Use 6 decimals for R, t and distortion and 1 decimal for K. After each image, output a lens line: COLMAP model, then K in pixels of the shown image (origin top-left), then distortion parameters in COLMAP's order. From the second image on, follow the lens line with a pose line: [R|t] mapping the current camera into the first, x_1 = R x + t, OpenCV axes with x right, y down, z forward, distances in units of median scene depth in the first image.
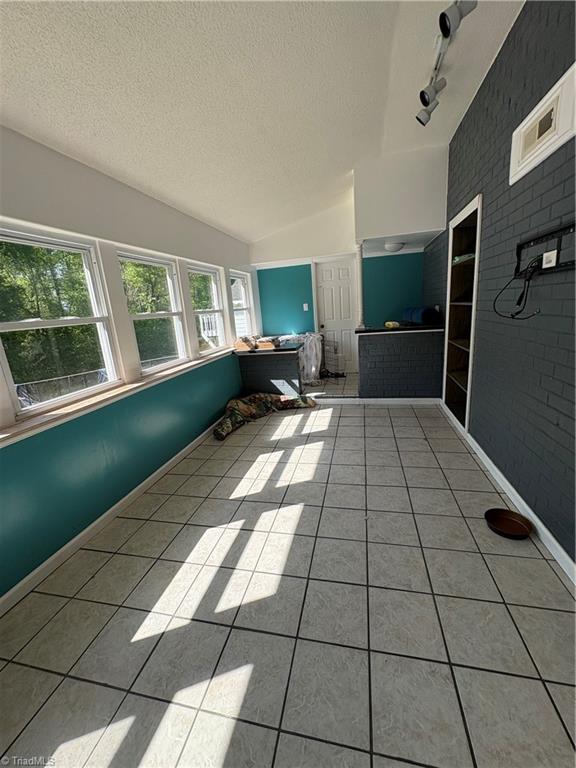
lens RADIAL K [[306.5, 0, 288.1], [0, 306.5, 382.8], [0, 0, 1]] dist [0.000543, 0.000072]
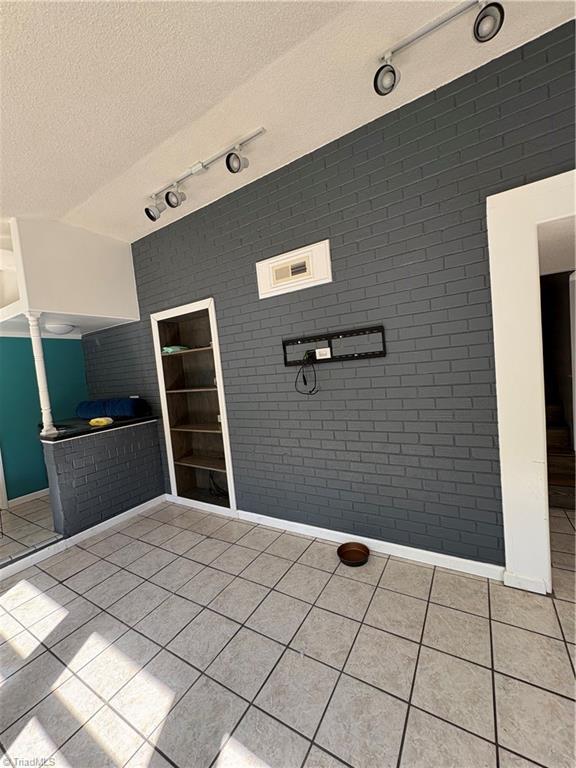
lens RADIAL K [[306.5, 0, 287.2], [0, 306.5, 385.3], [0, 0, 1]] dist [0.000543, 0.000072]
pose [[0.318916, -0.010850, 0.947721, -0.341503], [0.290352, 0.952975, -0.086796, -0.101338], [-0.902213, 0.302853, 0.307069, 0.425646]]
